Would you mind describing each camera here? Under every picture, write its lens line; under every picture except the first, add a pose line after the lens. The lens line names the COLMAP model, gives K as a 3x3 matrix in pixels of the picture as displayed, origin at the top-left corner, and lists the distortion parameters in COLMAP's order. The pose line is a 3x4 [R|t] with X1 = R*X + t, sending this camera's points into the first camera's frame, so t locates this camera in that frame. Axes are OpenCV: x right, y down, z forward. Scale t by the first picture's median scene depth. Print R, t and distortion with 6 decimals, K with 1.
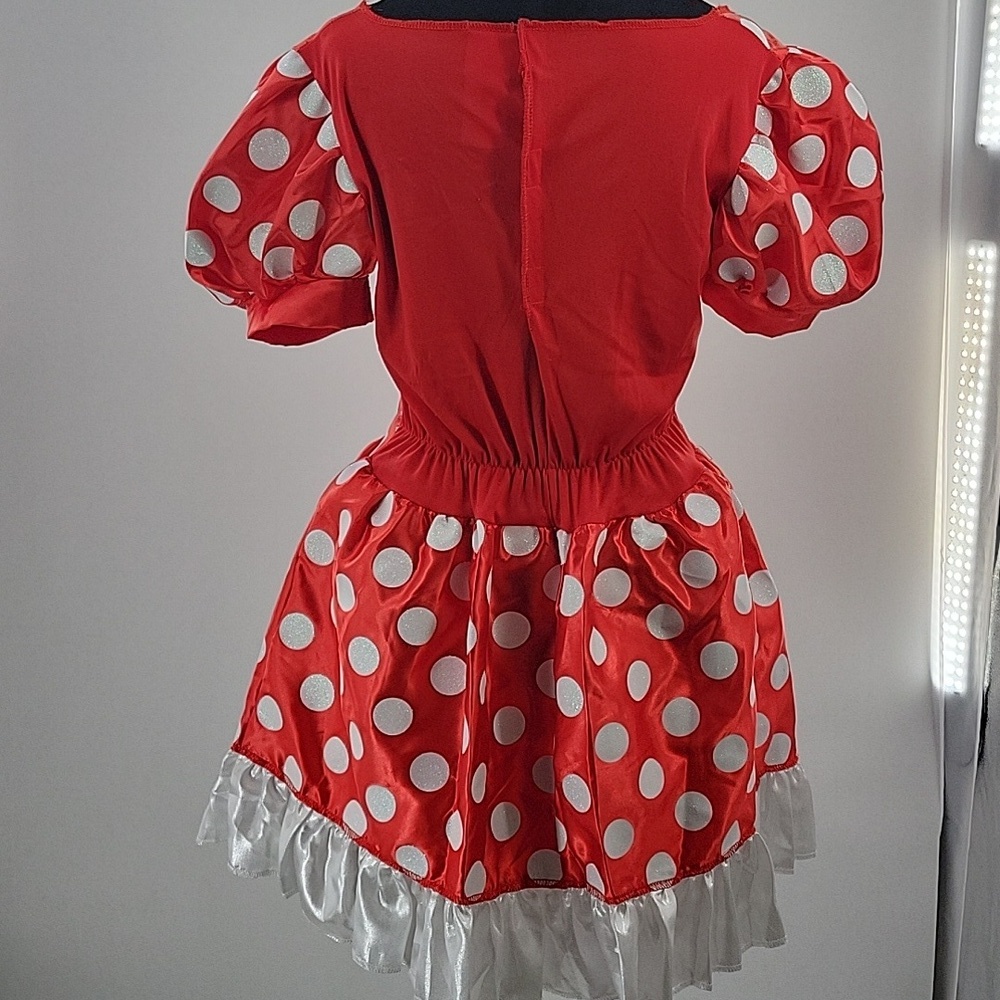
lens RADIAL K [[1631.9, 0, 499.3], [0, 1631.9, 532.2], [0, 0, 1]] dist [0.075870, 0.006494]
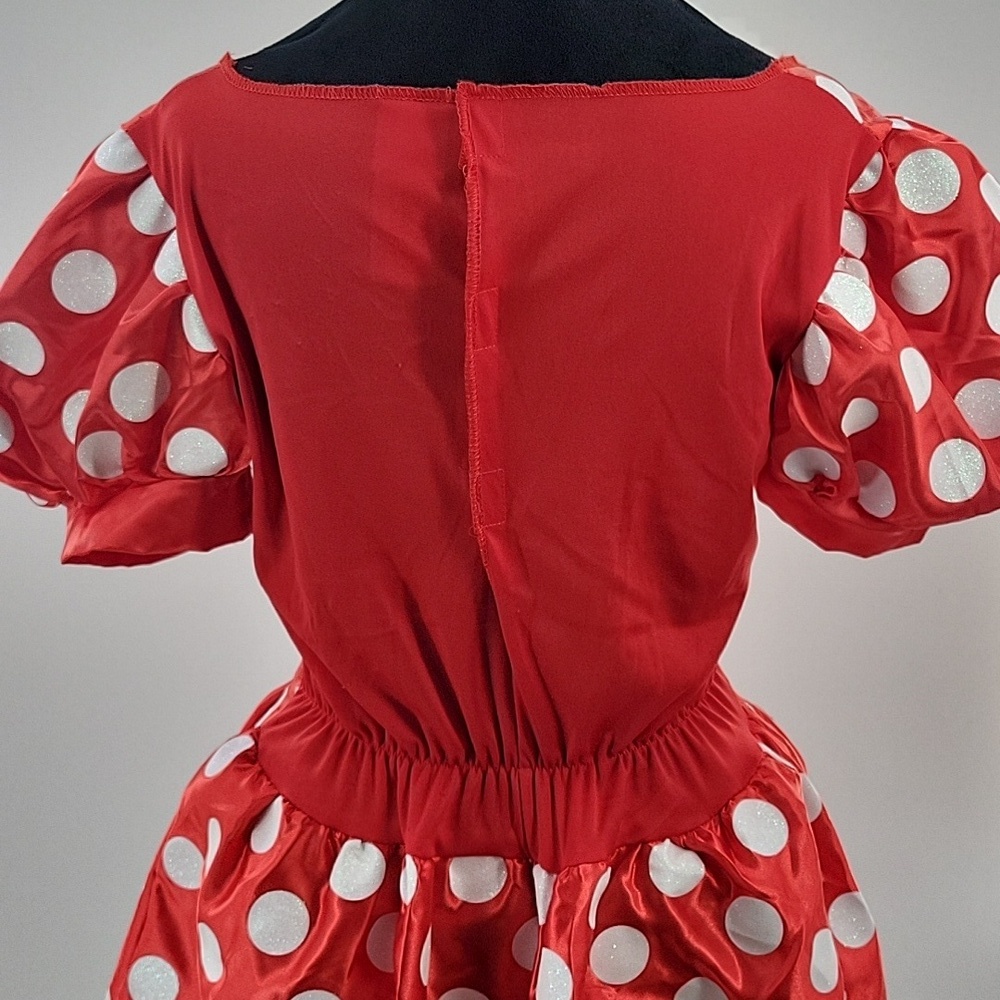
lens RADIAL K [[1631.9, 0, 499.3], [0, 1631.9, 532.2], [0, 0, 1]] dist [0.075870, 0.006494]
pose [[0.999589, -0.002789, -0.028531, 0.041499], [0.002161, 0.999756, -0.021996, -0.119911], [0.028585, 0.021925, 0.999351, 0.359096]]
